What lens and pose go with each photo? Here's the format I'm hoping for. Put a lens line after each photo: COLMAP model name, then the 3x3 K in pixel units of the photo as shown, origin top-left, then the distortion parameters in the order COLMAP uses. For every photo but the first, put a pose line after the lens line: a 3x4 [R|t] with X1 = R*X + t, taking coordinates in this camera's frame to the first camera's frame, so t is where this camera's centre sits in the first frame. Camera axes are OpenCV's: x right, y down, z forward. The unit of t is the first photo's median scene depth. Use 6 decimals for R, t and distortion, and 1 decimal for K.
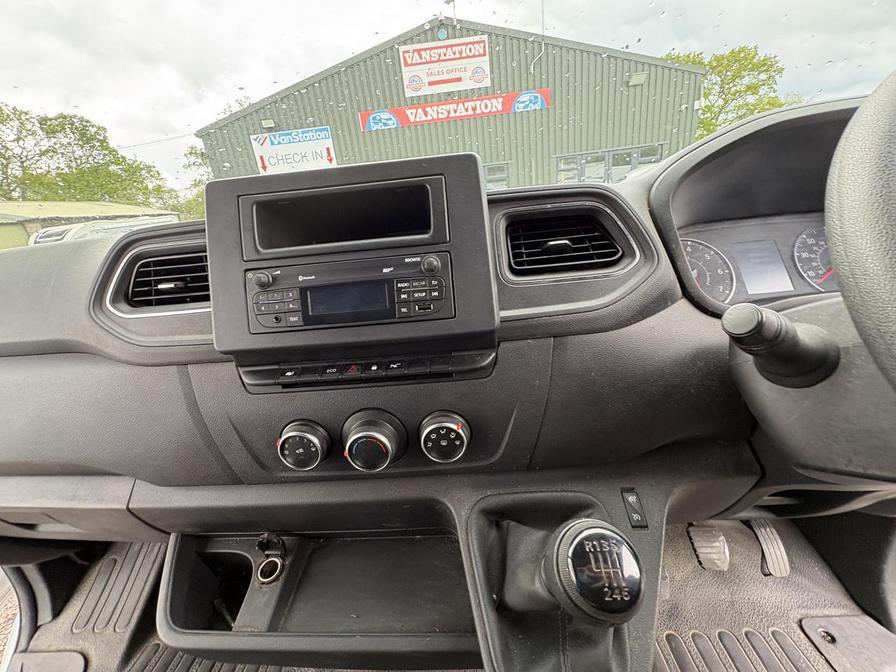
lens RADIAL K [[357.6, 0, 448.3], [0, 357.6, 336.5], [0, 0, 1]] dist [0.002953, -0.000441]
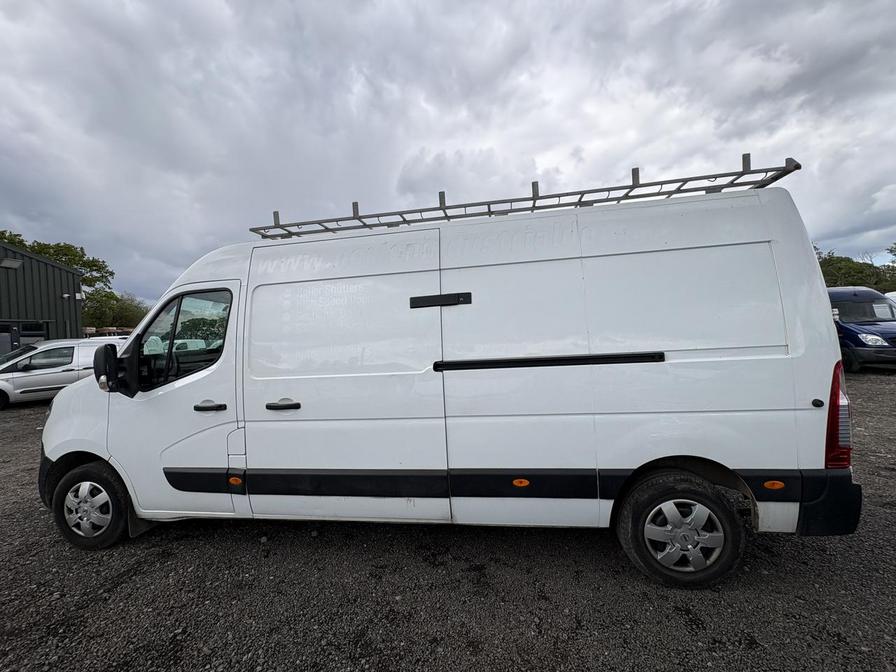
lens RADIAL K [[357.6, 0, 453.5], [0, 357.6, 336.4], [0, 0, 1]] dist [0.002953, -0.000441]
pose [[0.123699, 0.098438, 0.987425, -0.328806], [0.369112, 0.919103, -0.137866, 0.108199], [-0.921116, 0.381524, 0.077357, -0.202314]]
